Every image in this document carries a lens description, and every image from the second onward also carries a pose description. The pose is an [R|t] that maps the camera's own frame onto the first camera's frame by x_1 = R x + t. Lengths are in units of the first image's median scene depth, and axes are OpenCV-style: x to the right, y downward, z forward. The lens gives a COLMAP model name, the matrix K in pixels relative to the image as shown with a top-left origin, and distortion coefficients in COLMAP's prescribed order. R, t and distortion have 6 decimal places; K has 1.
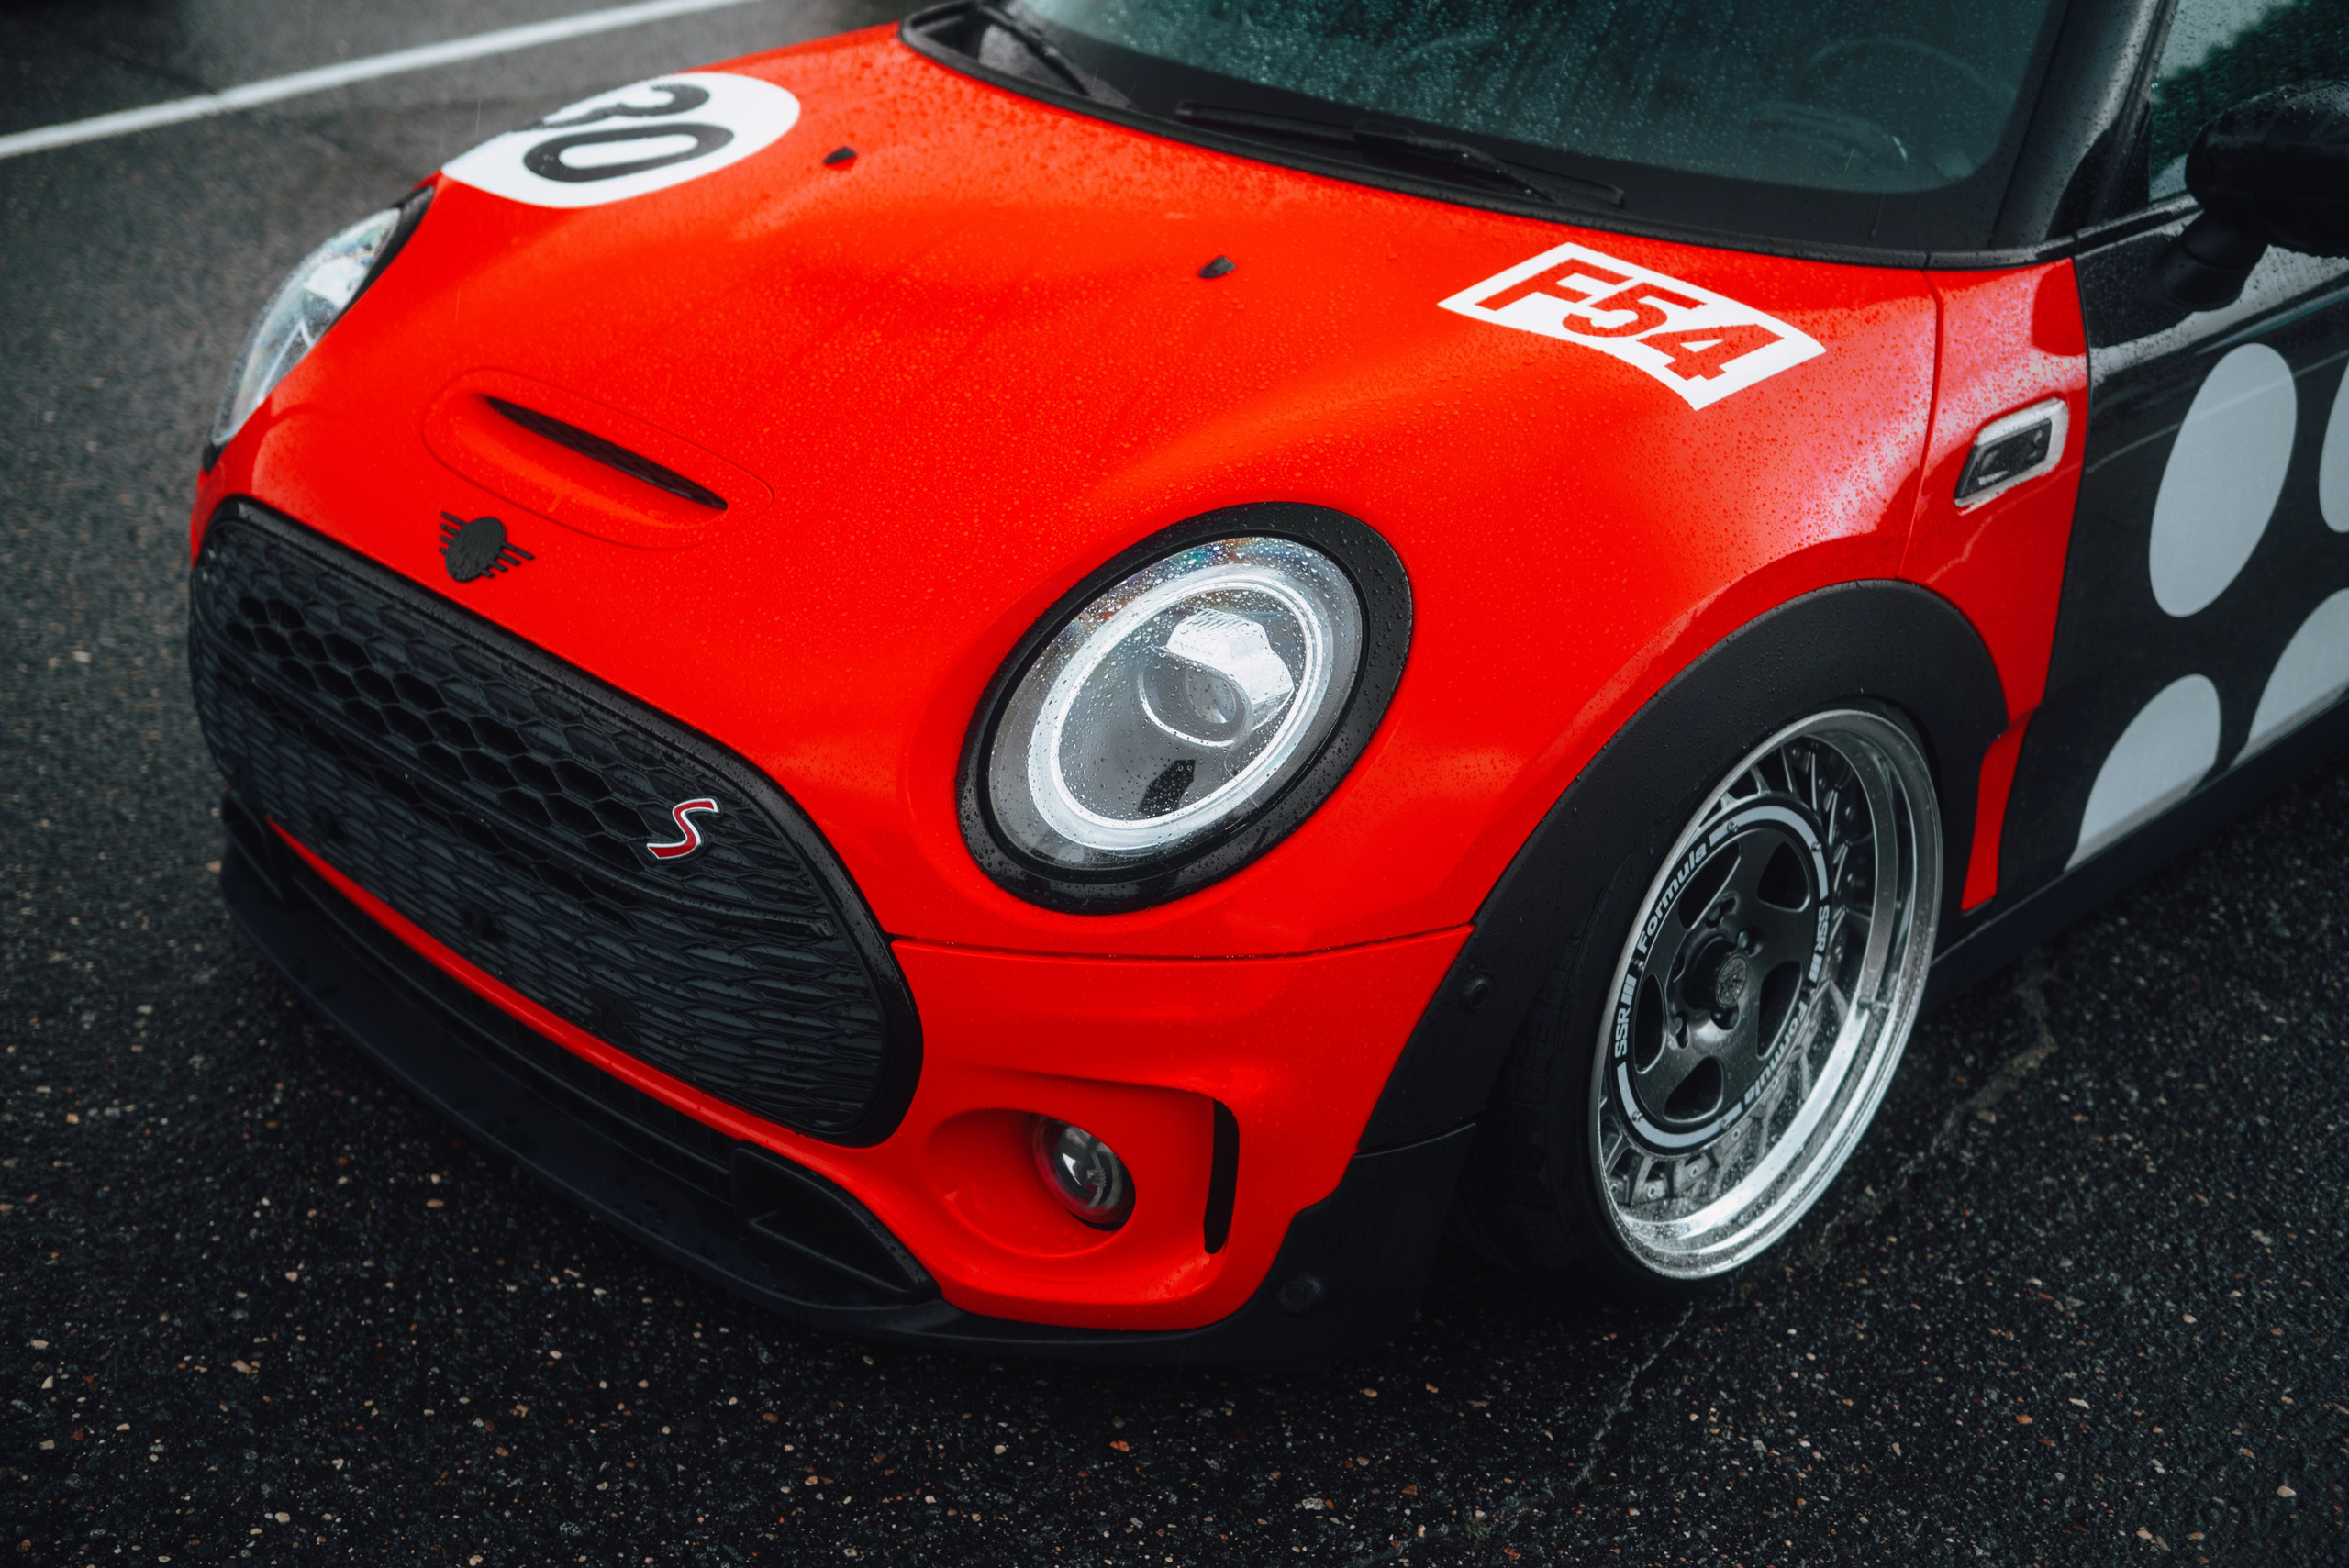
lens RADIAL K [[2880.4, 0, 1128.5], [0, 2880.4, 783.8], [0, 0, 1]] dist [-0.007254, 0.036589]
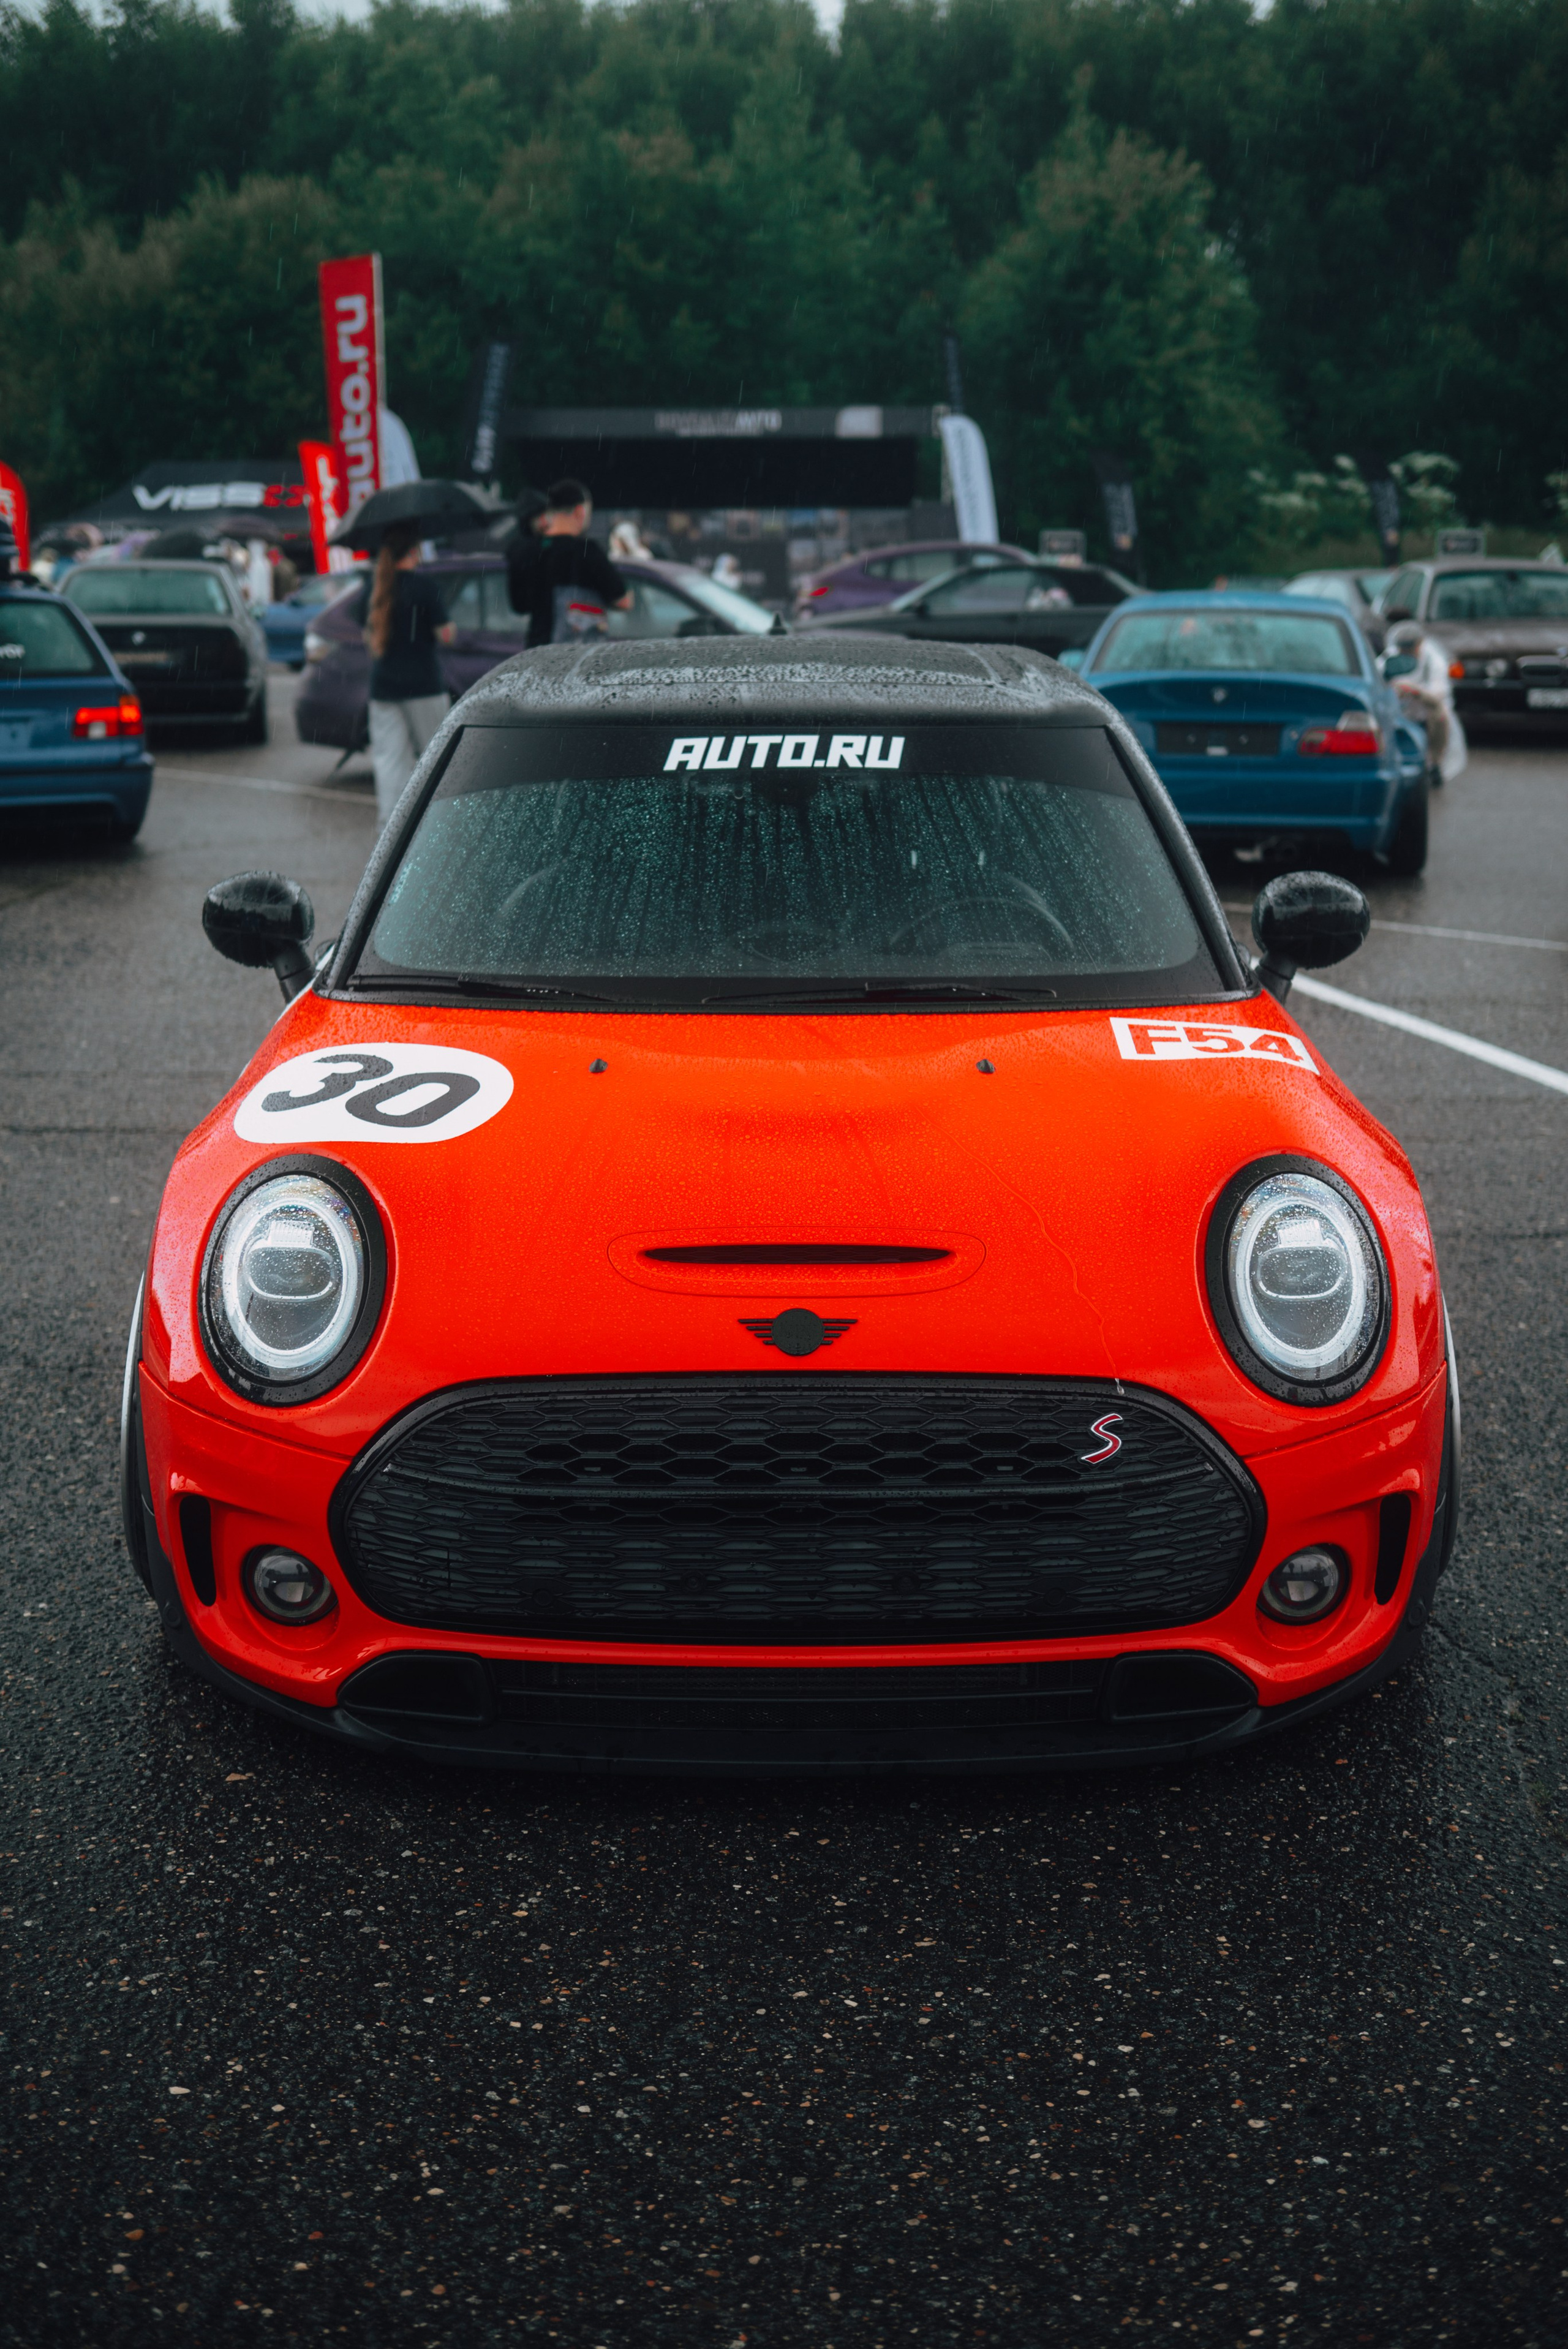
lens RADIAL K [[2752.0, 0, 827.8], [0, 2752.0, 1176.4], [0, 0, 1]] dist [-0.003220, 0.016511]
pose [[0.686386, -0.193423, 0.701044, -1.149459], [0.325433, 0.943770, -0.058235, -0.071432], [-0.650360, 0.268115, 0.710736, 0.031739]]
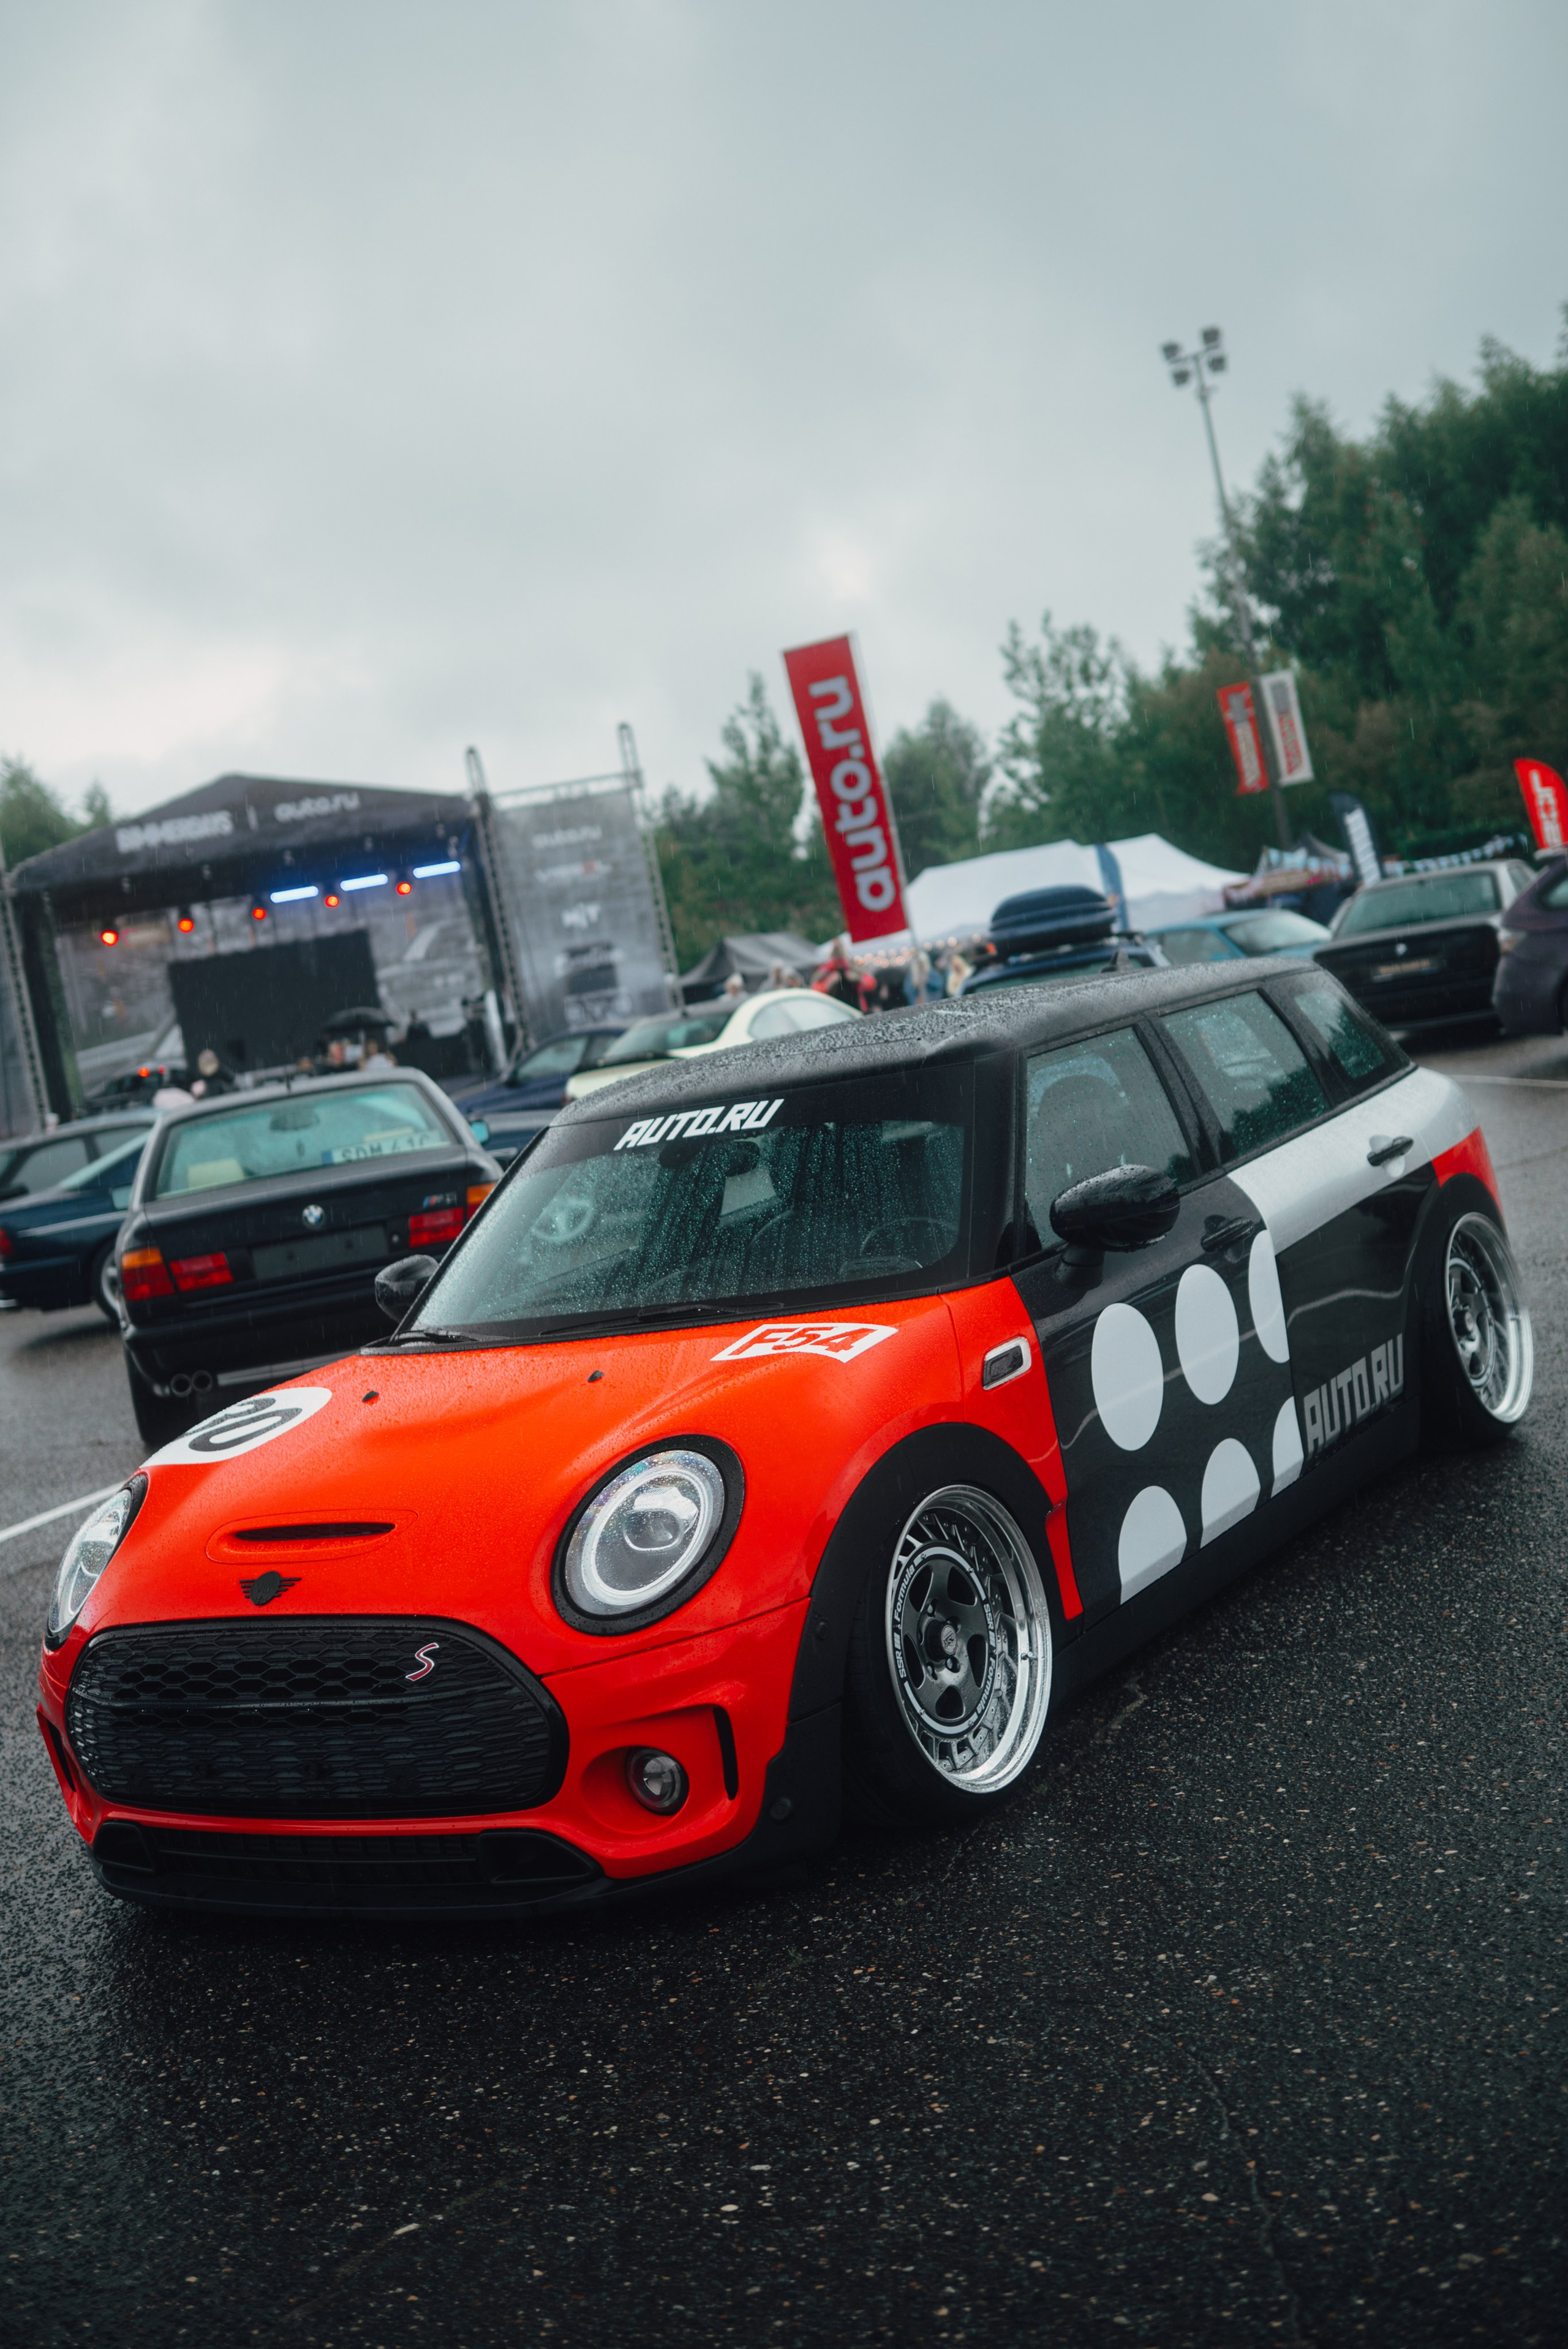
lens RADIAL K [[2861.8, 0, 813.9], [0, 2861.8, 1174.8], [0, 0, 1]] dist [0.000198, -0.014204]
pose [[0.952965, -0.220826, 0.207590, -0.217562], [0.282329, 0.895879, -0.343061, 0.439378], [-0.110219, 0.385534, 0.916087, -0.918442]]
